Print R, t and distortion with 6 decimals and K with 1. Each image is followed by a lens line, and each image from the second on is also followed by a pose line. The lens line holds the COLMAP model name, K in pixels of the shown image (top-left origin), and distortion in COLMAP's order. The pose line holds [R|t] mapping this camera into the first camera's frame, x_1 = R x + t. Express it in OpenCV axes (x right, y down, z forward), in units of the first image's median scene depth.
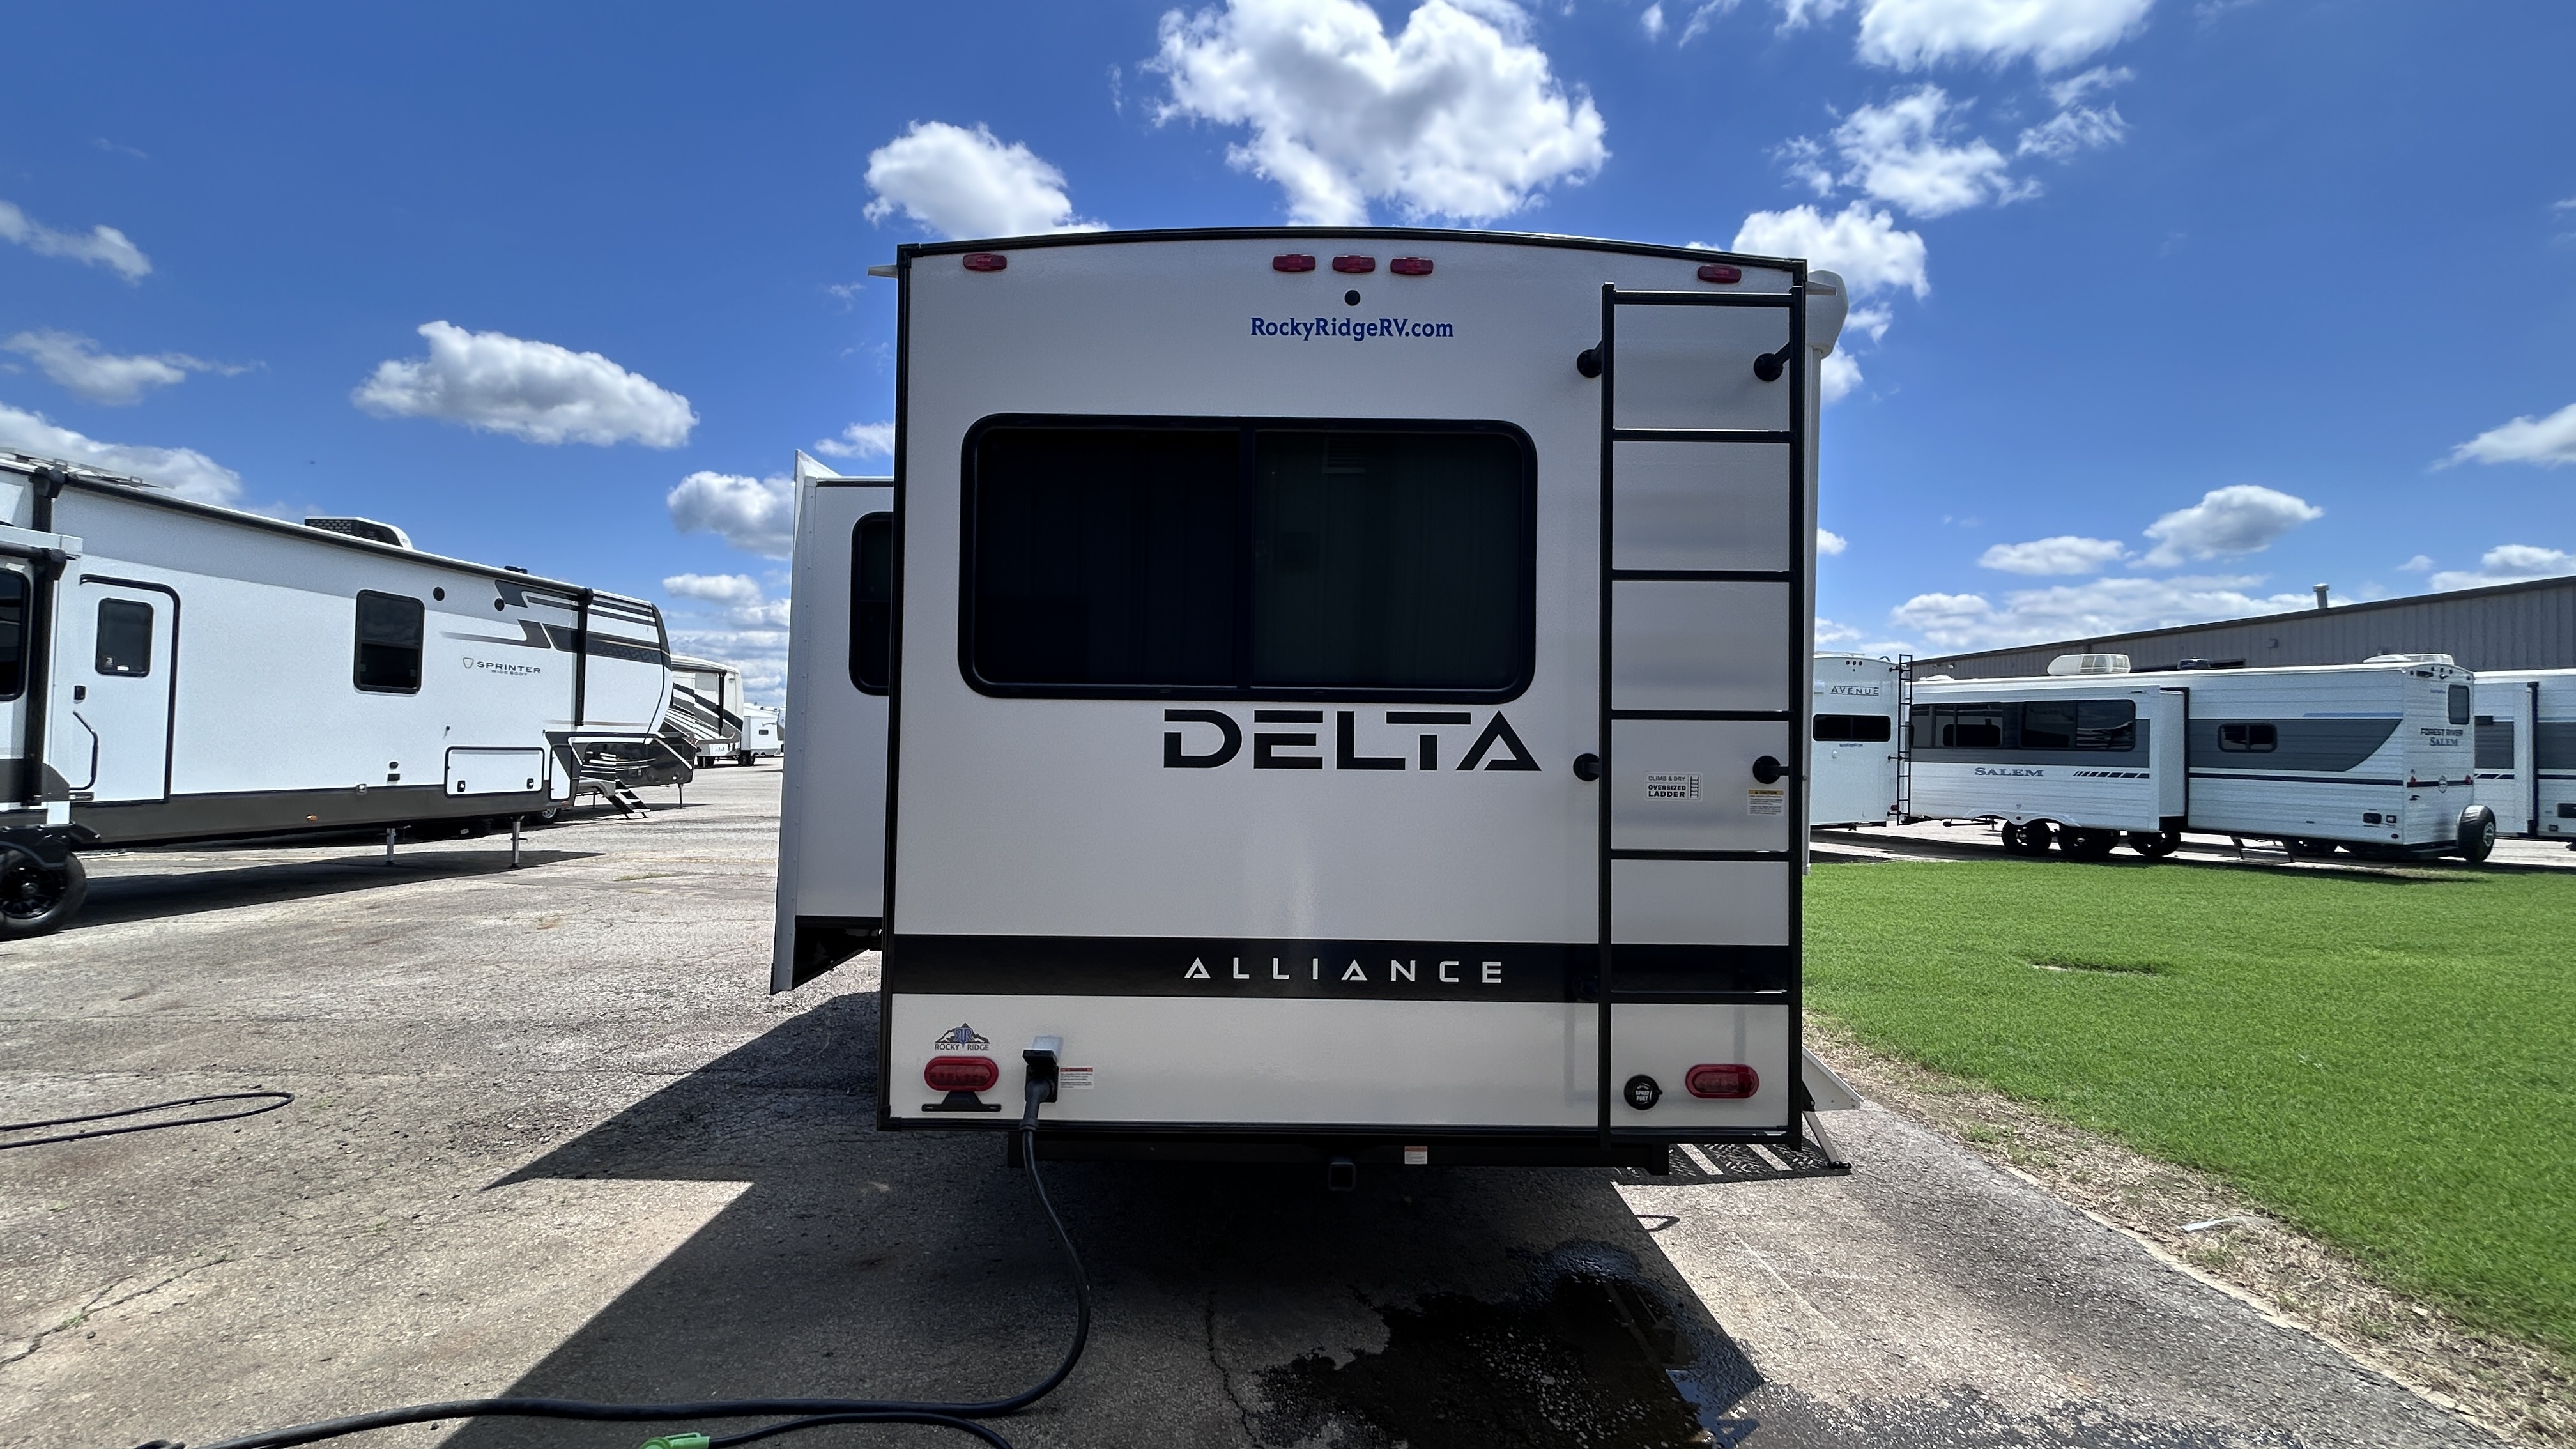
lens RADIAL K [[1126.5, 0, 1288.0], [0, 1126.5, 724.5], [0, 0, 1]] dist [-0.021112, 0.000090]
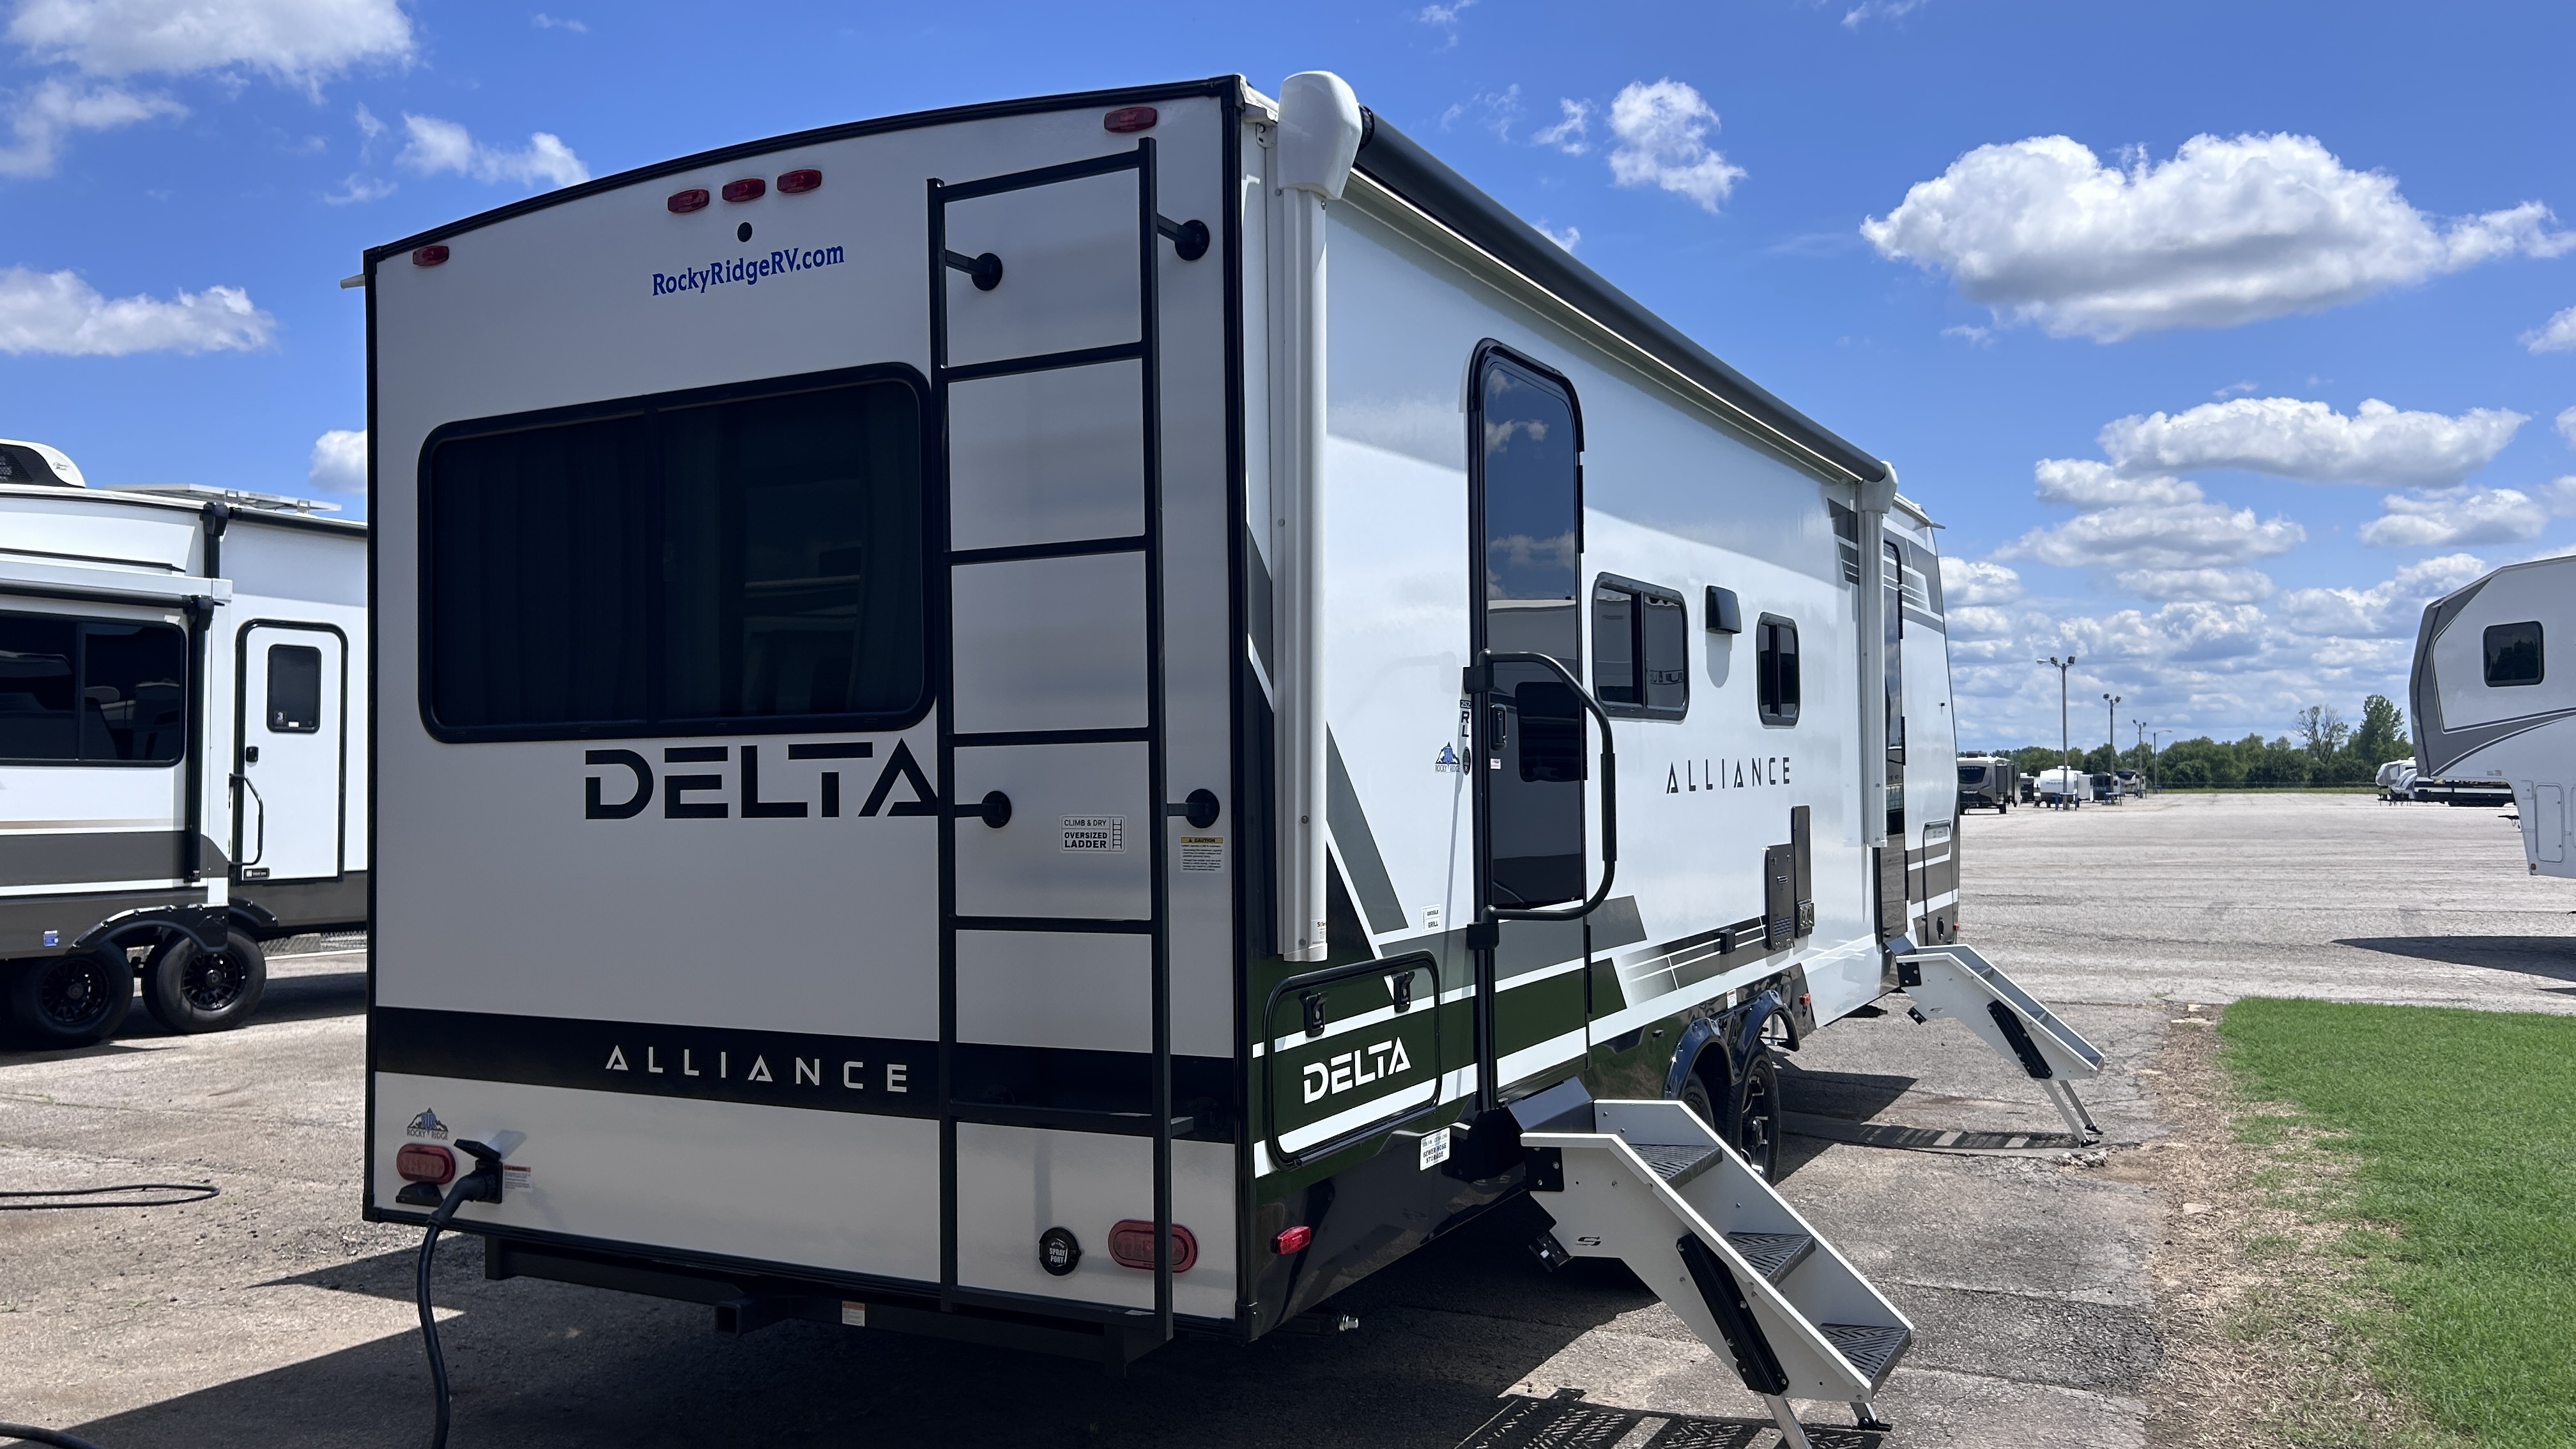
lens RADIAL K [[2033.7, 0, 1288.0], [0, 2033.7, 724.5], [0, 0, 1]] dist [0.032388, -0.136832]
pose [[0.880336, -0.037230, -0.472888, 1.080564], [0.031933, 0.999305, -0.019226, 0.013545], [0.473275, 0.001825, 0.880913, -0.101932]]
